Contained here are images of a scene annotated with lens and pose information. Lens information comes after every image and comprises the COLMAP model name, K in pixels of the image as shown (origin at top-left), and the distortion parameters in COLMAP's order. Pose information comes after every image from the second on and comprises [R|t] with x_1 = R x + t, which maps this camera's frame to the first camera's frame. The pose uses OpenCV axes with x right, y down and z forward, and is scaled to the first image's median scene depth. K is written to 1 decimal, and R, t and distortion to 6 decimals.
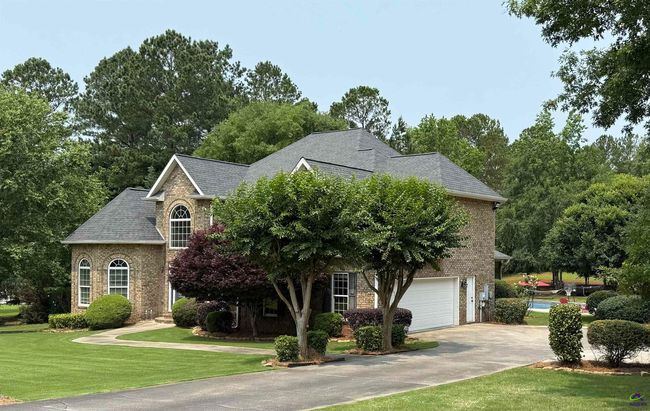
lens RADIAL K [[753.4, 0, 326.6], [0, 753.4, 253.5], [0, 0, 1]] dist [0.019942, 0.023547]
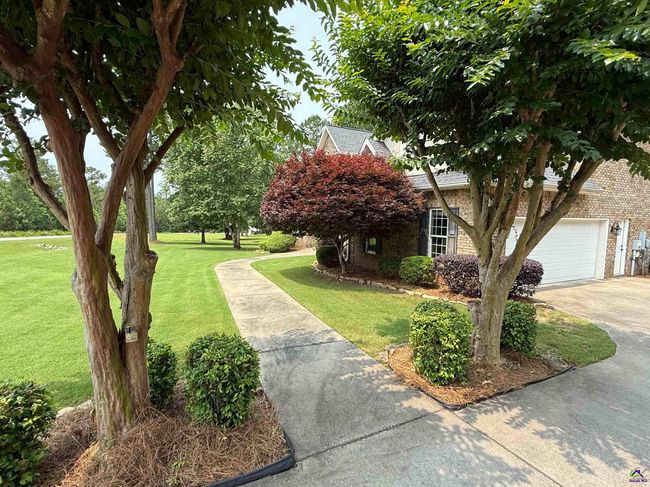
lens RADIAL K [[304.9, 0, 328.2], [0, 304.9, 241.0], [0, 0, 1]] dist [0.001965, -0.000032]
pose [[0.898755, 0.048760, -0.435731, 0.050229], [-0.015180, 0.996662, 0.080220, 0.032141], [0.438188, -0.065484, 0.896495, 0.572944]]
